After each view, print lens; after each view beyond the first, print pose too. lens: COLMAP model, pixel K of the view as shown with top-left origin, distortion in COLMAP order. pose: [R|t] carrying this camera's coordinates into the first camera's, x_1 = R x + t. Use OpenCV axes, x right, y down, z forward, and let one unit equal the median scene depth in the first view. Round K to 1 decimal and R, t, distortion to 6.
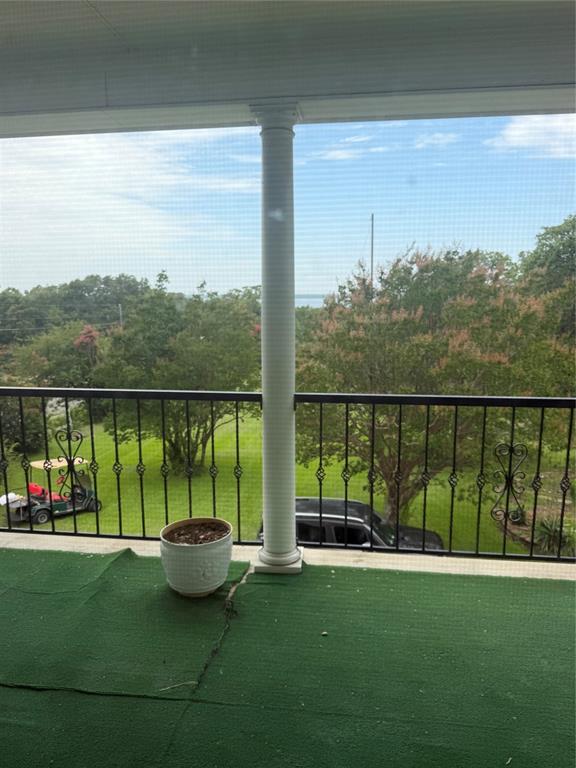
lens RADIAL K [[547.1, 0, 285.0], [0, 547.1, 381.9], [0, 0, 1]] dist [0.028009, -0.043987]
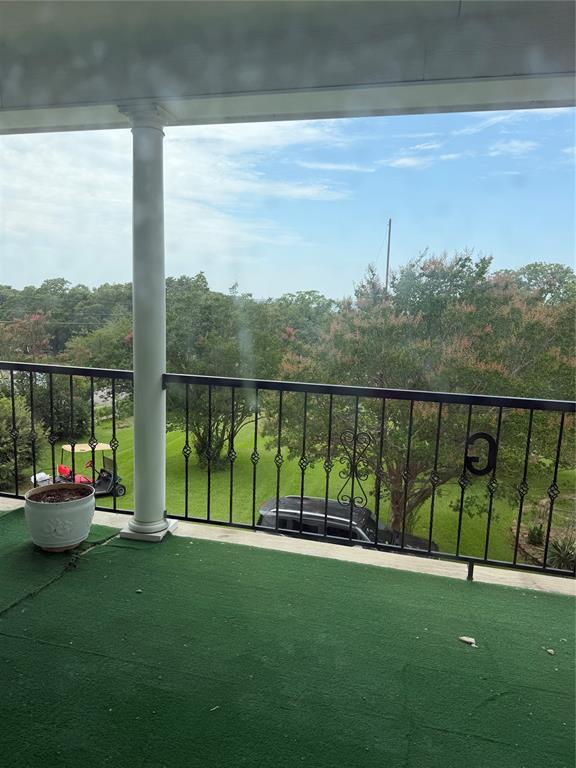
lens RADIAL K [[547.1, 0, 295.7], [0, 547.1, 386.5], [0, 0, 1]] dist [0.028009, -0.043987]
pose [[0.991056, 0.055836, -0.121205, 0.121861], [-0.056536, 0.998398, -0.002338, 0.010046], [0.120880, 0.009170, 0.992625, -0.010402]]
